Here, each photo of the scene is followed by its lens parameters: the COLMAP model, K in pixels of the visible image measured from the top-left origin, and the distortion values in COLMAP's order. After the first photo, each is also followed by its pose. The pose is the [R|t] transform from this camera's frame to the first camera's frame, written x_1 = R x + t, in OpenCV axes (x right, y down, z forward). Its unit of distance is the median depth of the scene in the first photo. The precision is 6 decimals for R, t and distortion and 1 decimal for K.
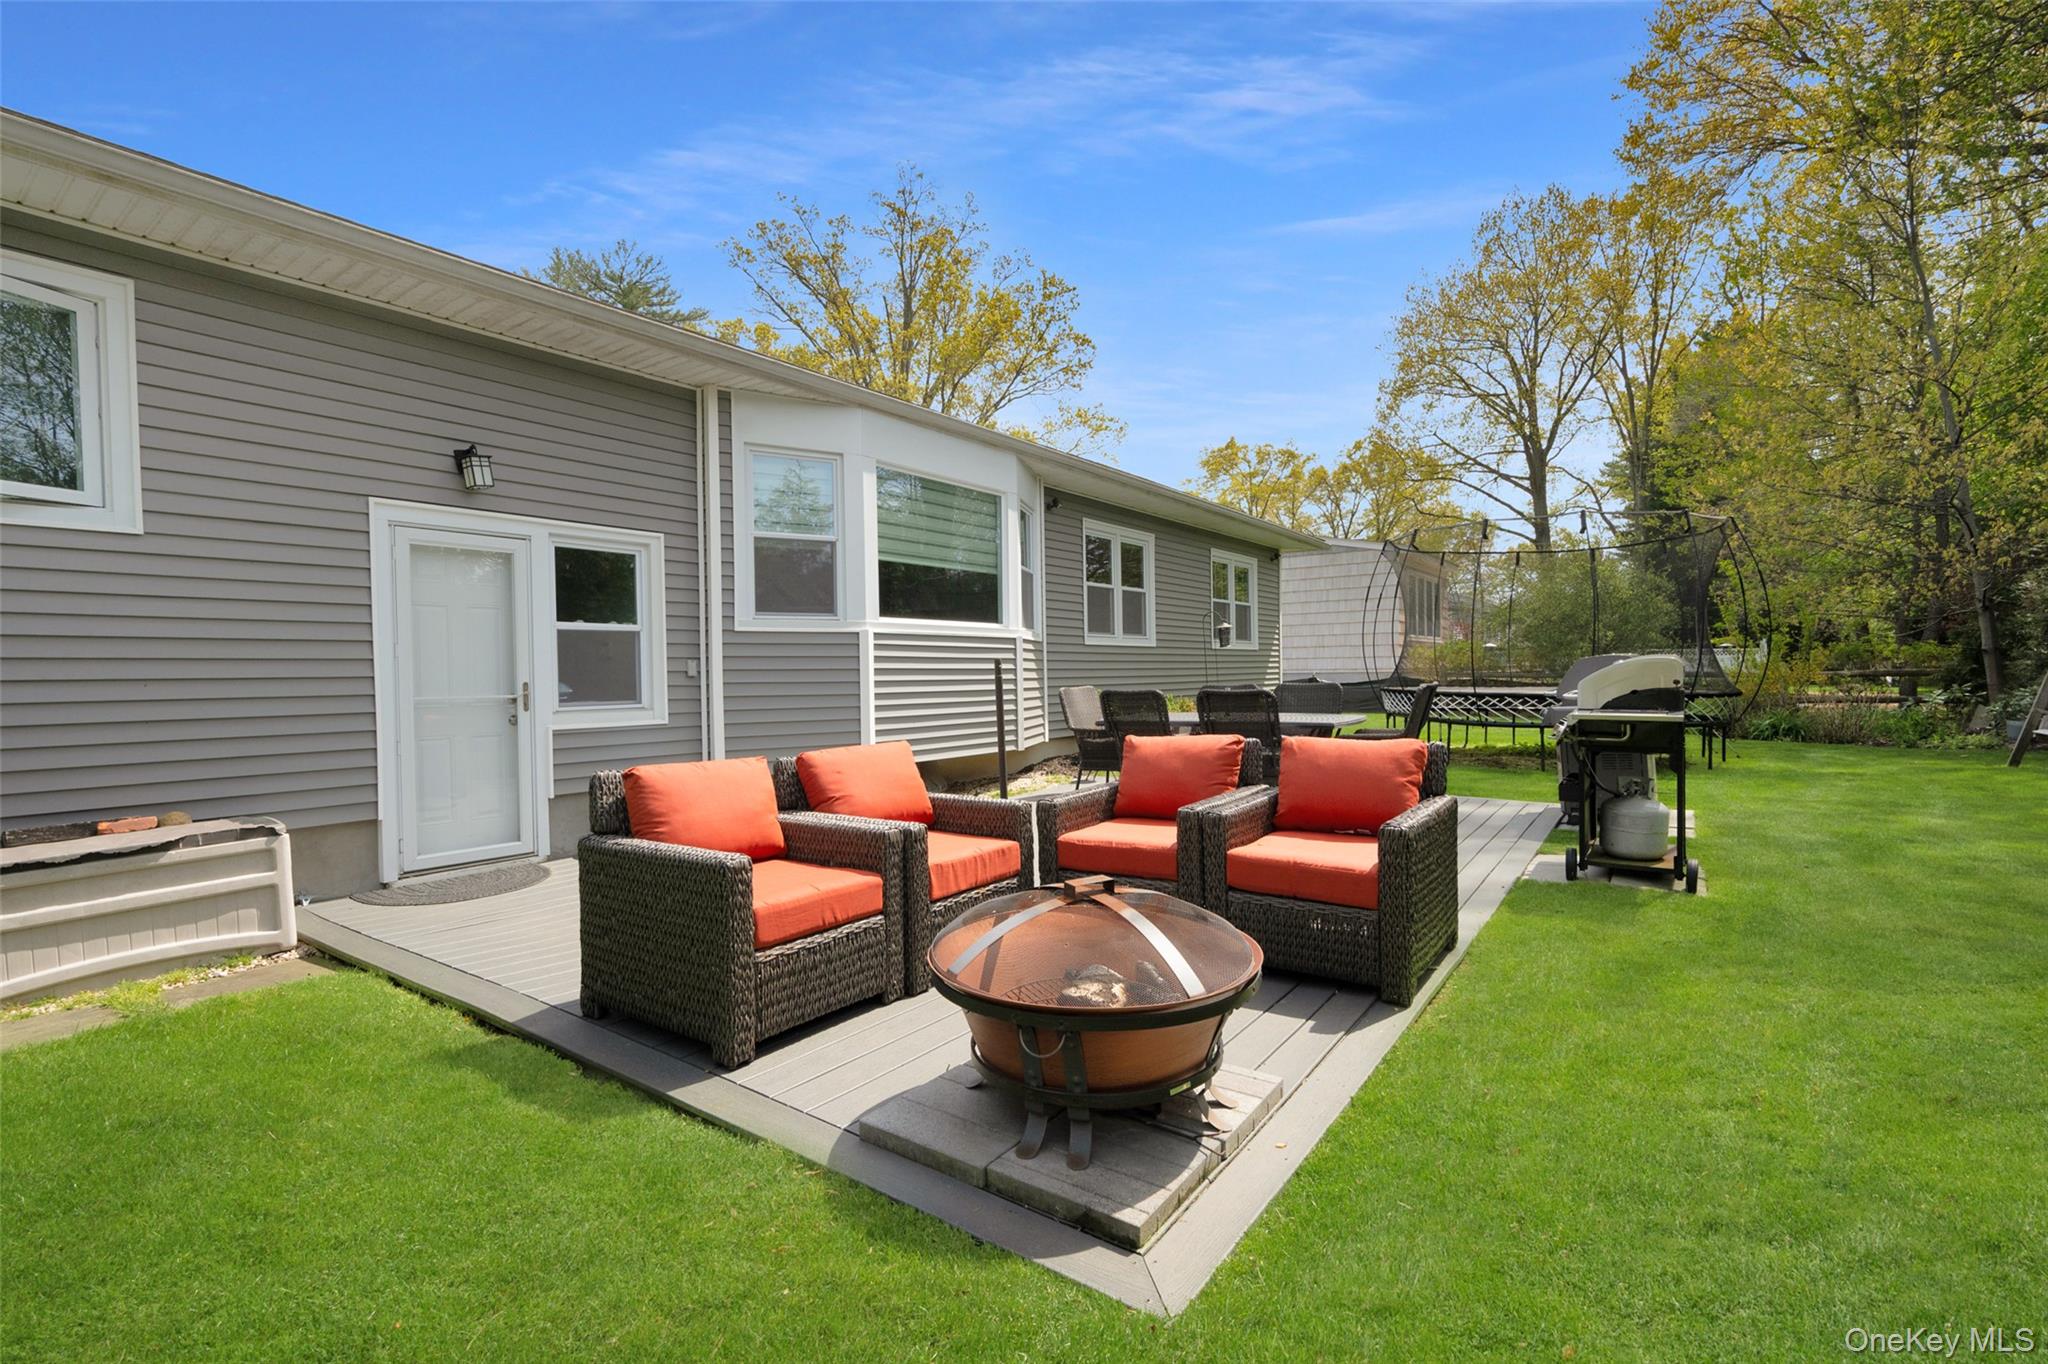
lens RADIAL K [[900.3, 0, 1024.0], [0, 900.3, 682.0], [0, 0, 1]] dist [0.000760, 0.000070]
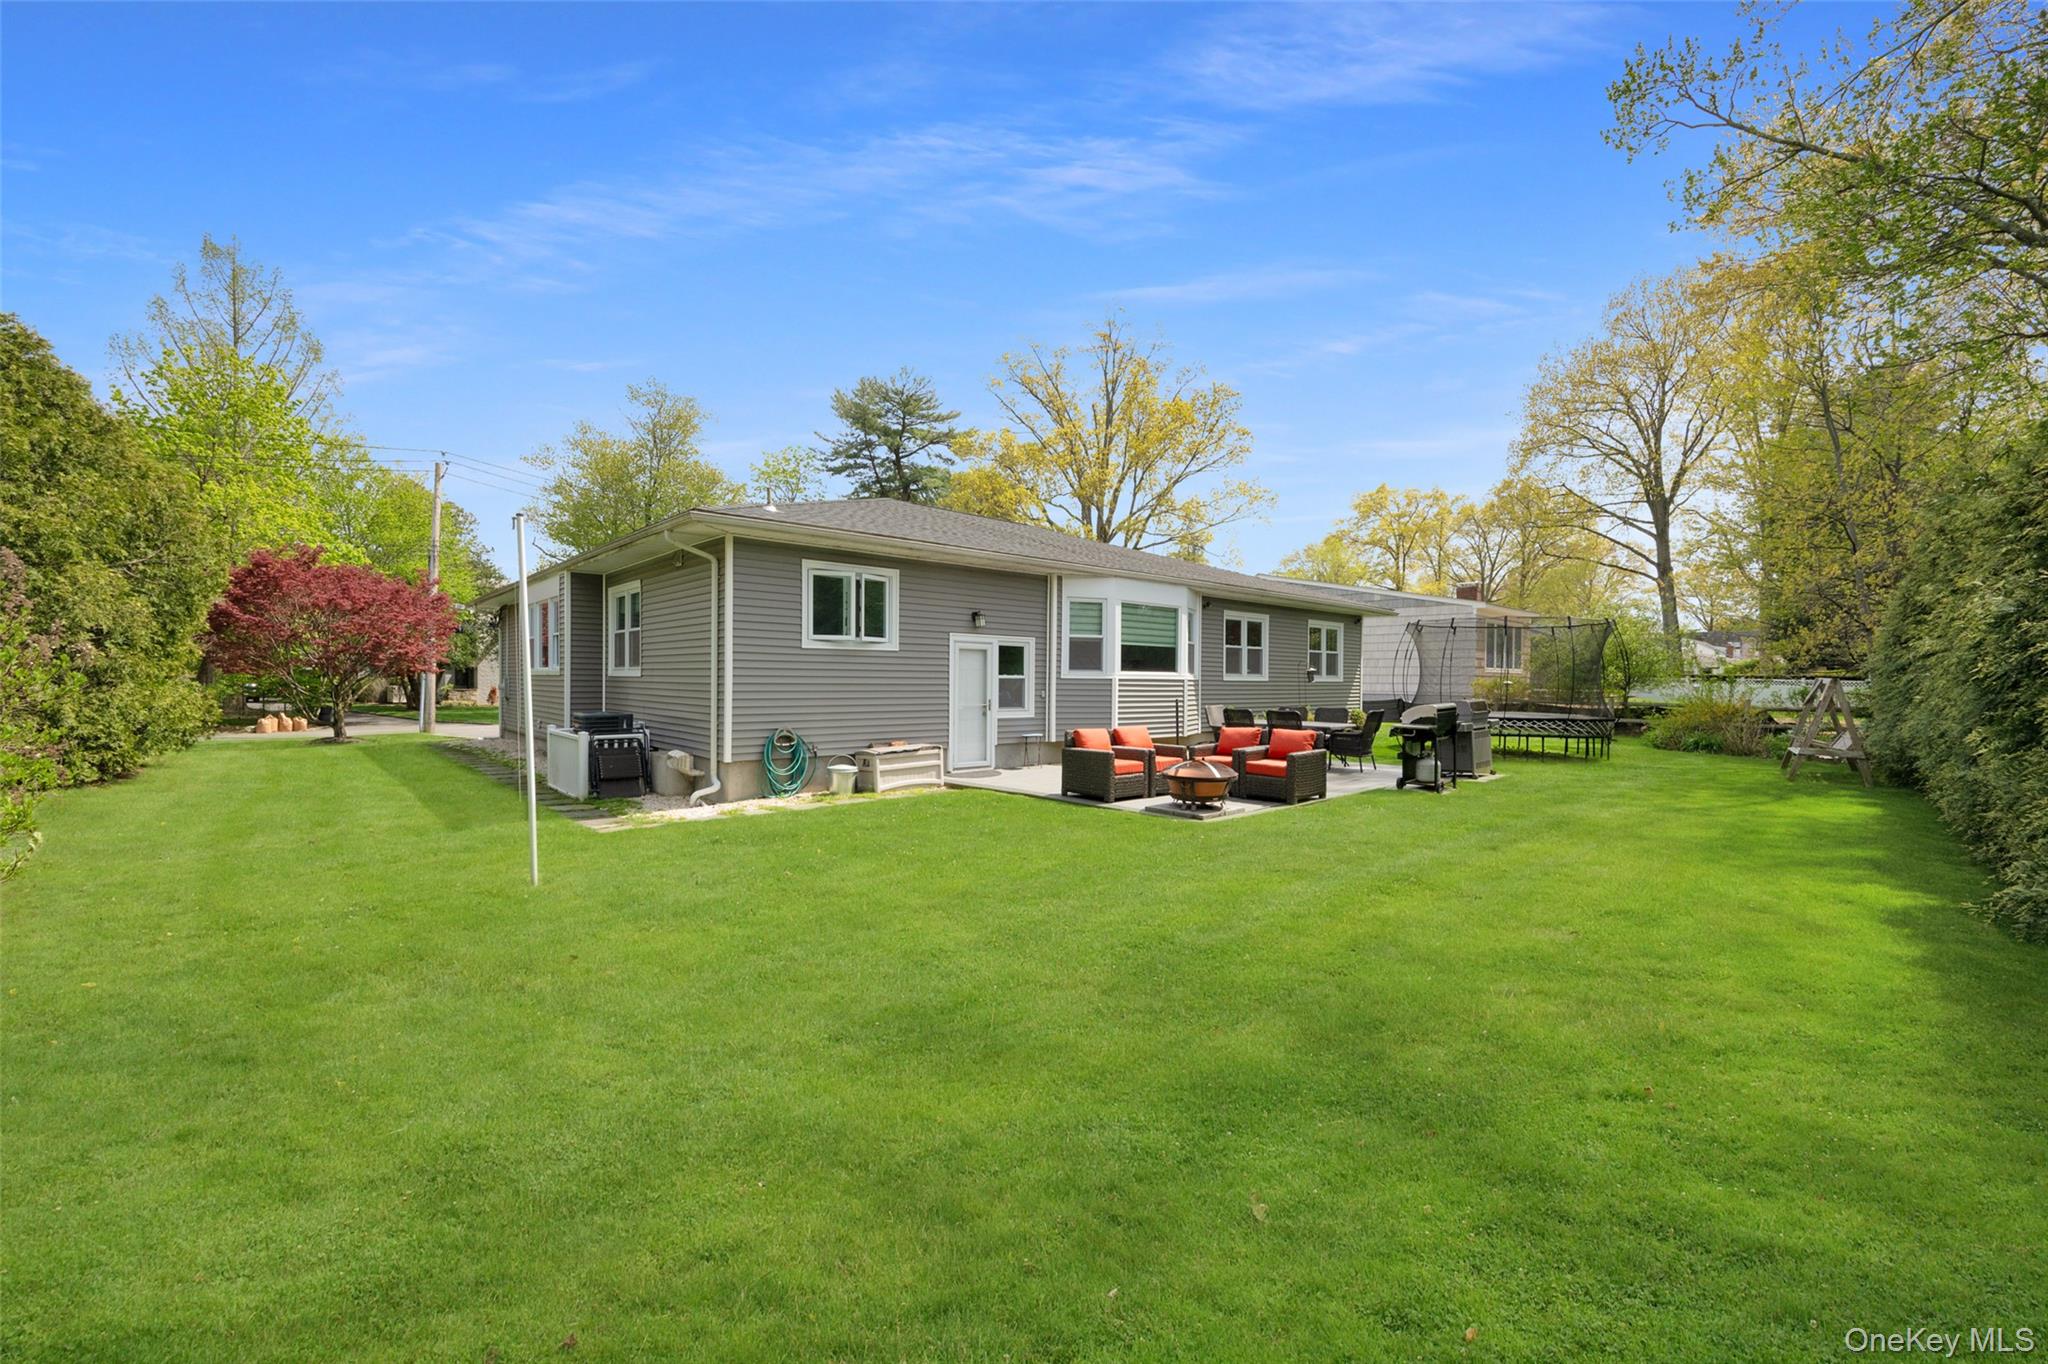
lens RADIAL K [[839.5, 0, 1024.0], [0, 839.5, 682.0], [0, 0, 1]] dist [0.001564, 0.000032]
pose [[0.979812, 0.025200, -0.198329, 0.009431], [-0.025819, 0.999666, -0.000534, -0.026321], [0.198249, 0.005644, 0.980135, -0.697334]]
